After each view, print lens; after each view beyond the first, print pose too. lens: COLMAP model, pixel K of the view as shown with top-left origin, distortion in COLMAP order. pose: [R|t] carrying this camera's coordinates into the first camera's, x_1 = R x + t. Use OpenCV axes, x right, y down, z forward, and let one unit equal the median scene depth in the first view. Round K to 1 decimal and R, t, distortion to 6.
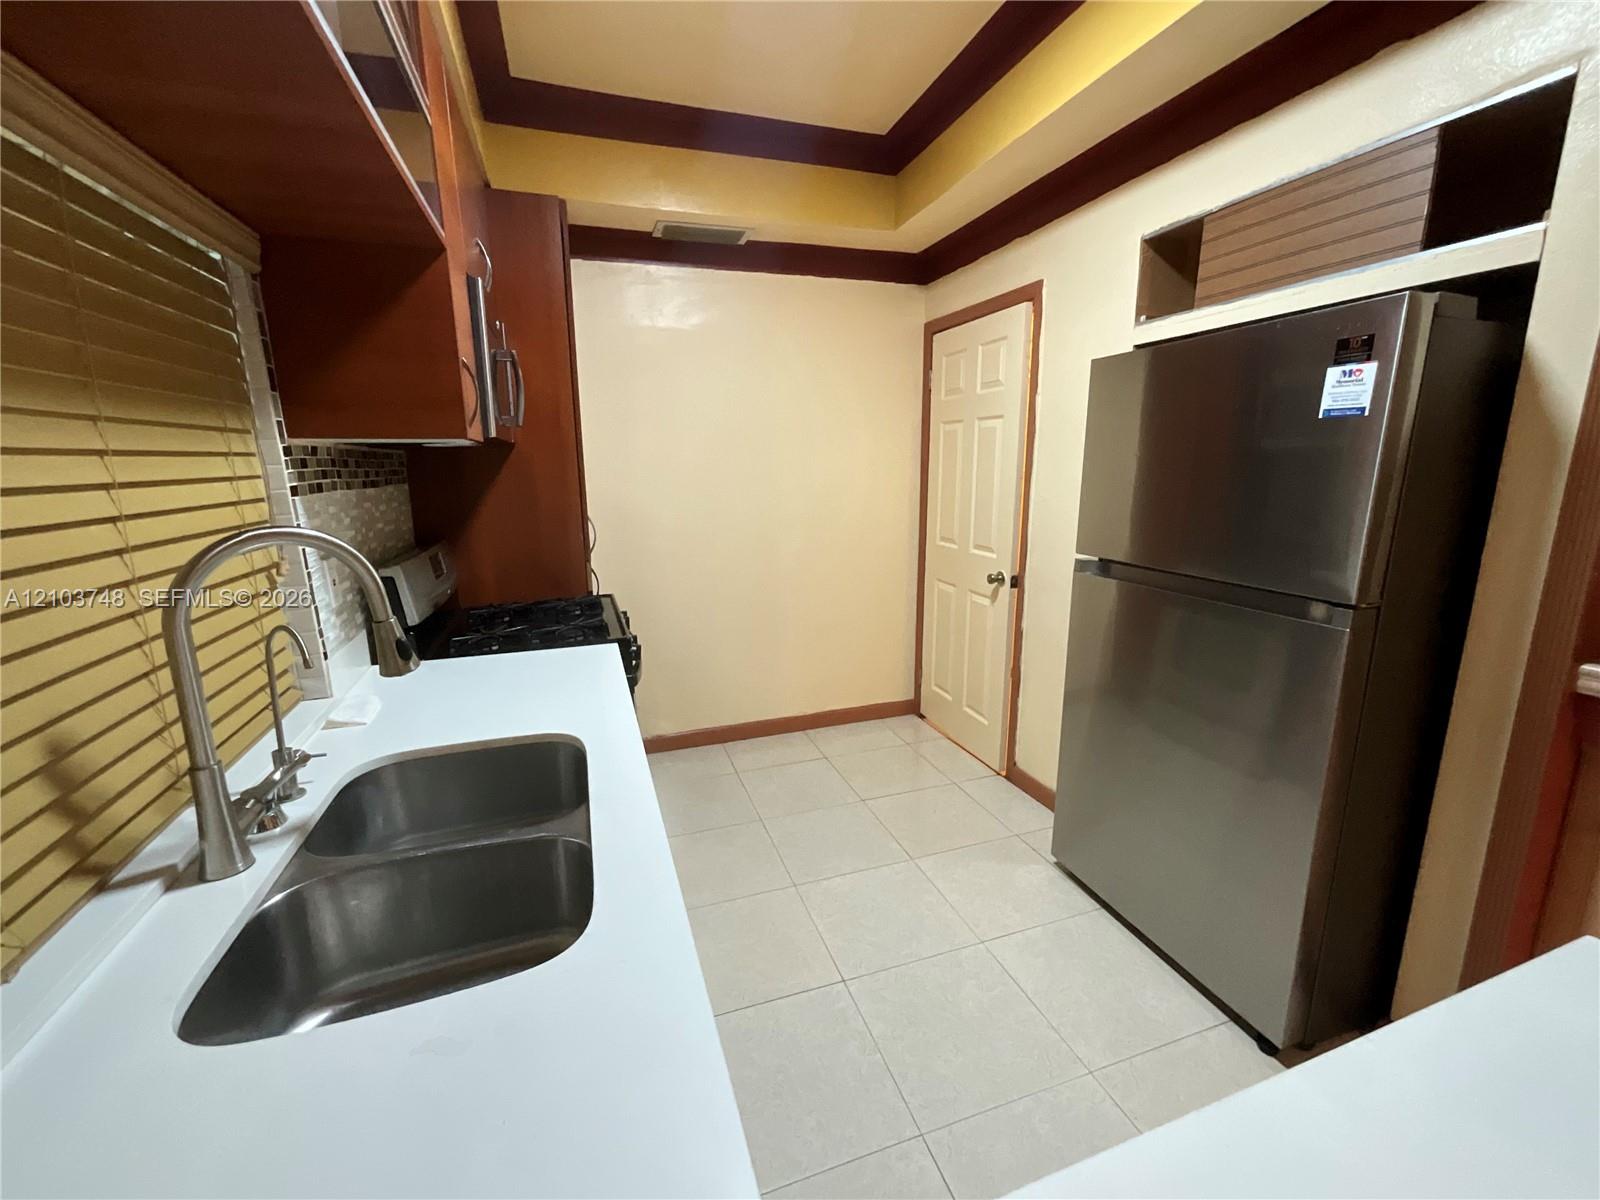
lens RADIAL K [[653.3, 0, 799.8], [0, 653.3, 601.1], [0, 0, 1]] dist [-0.002406, 0.001932]
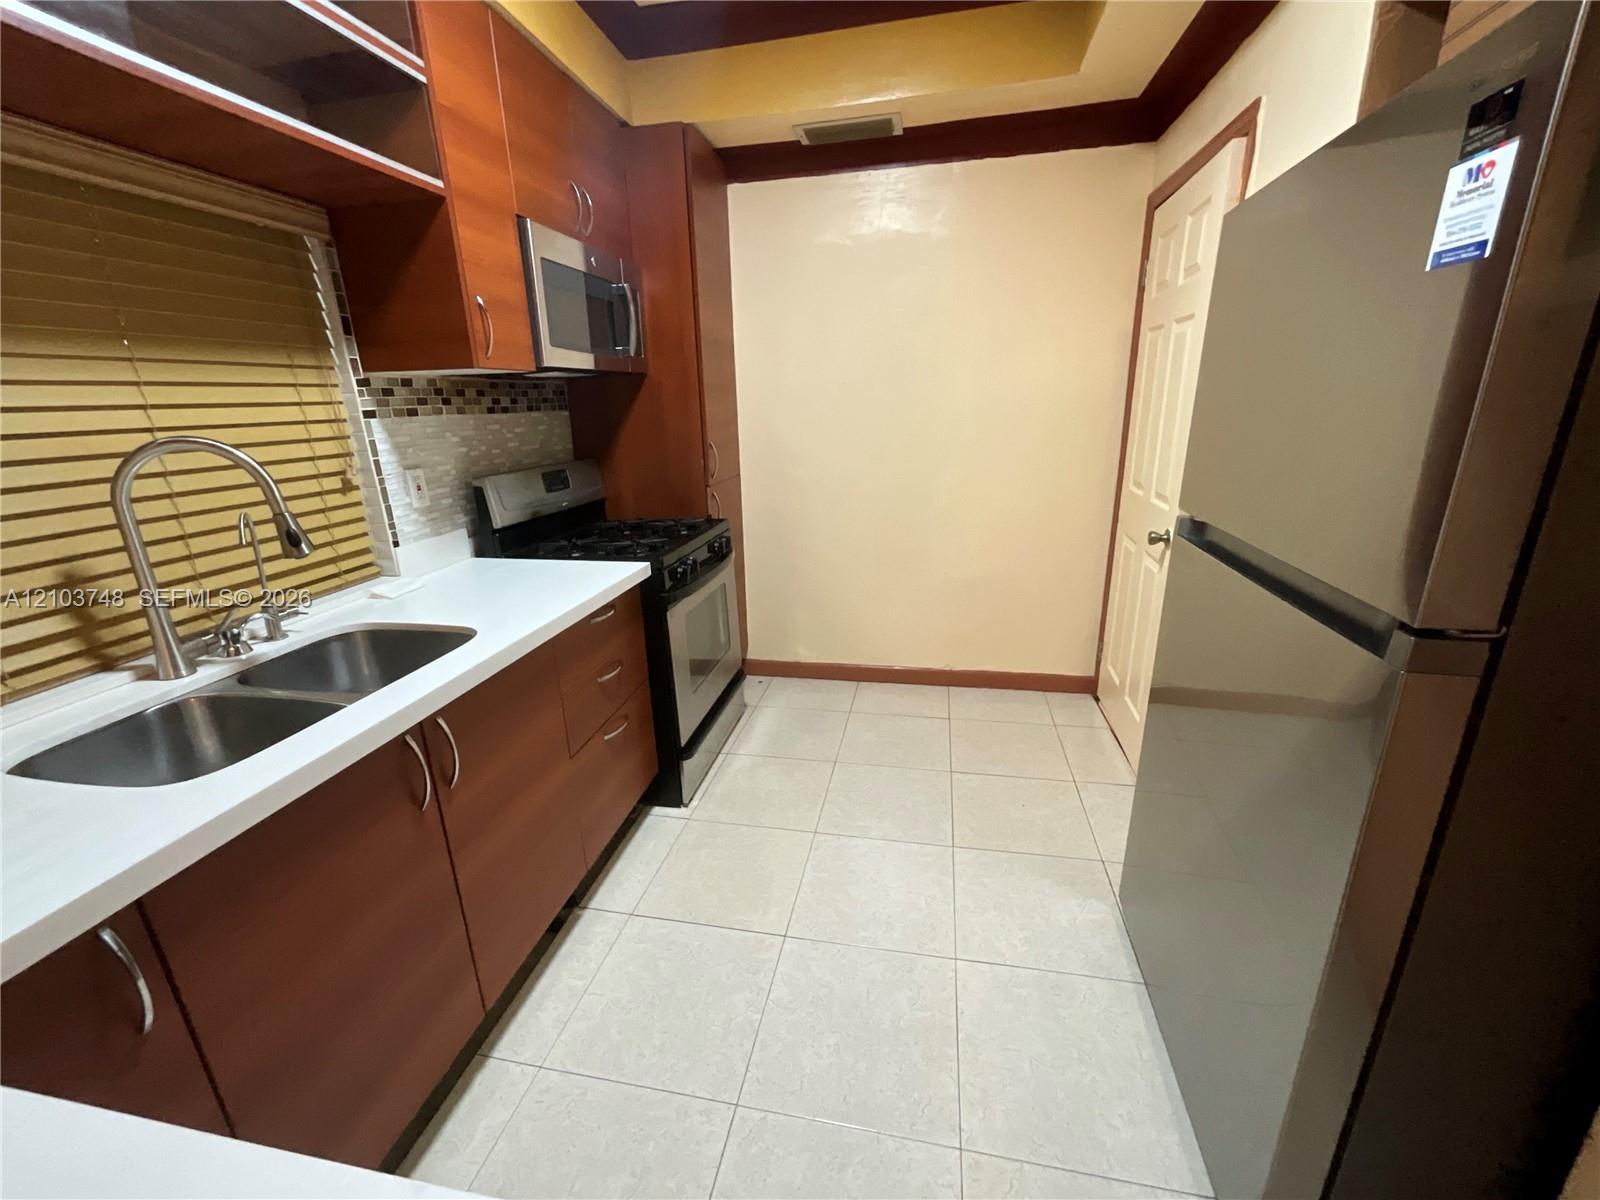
lens RADIAL K [[653.3, 0, 798.7], [0, 653.3, 598.8], [0, 0, 1]] dist [-0.002406, 0.001932]
pose [[0.865978, 0.135774, -0.481298, 0.649675], [-0.089528, 0.988981, 0.117908, -0.034854], [0.492003, -0.059016, 0.868591, 0.273263]]
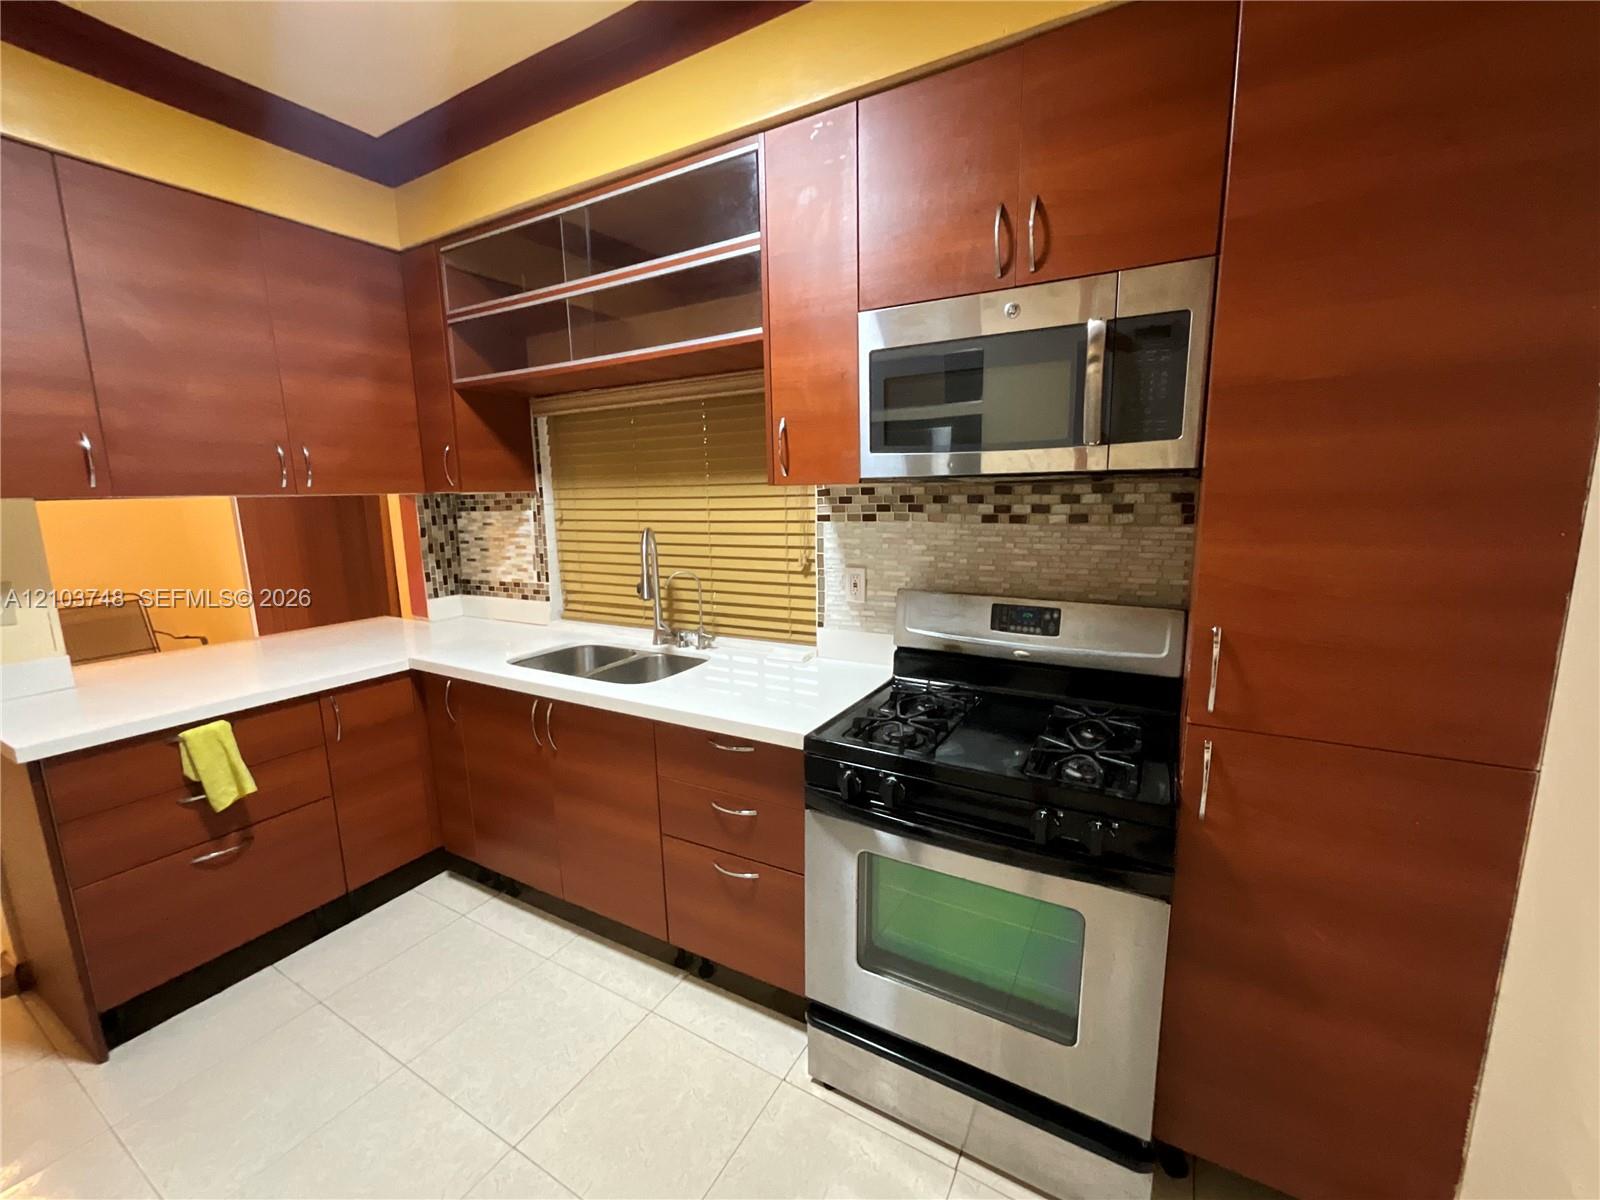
lens RADIAL K [[653.3, 0, 802.0], [0, 653.3, 603.6], [0, 0, 1]] dist [-0.002406, 0.001932]
pose [[-0.750115, 0.138307, -0.646683, 0.313027], [-0.112621, 0.936884, 0.331006, -0.495529], [0.651648, 0.321122, -0.687194, 2.138563]]
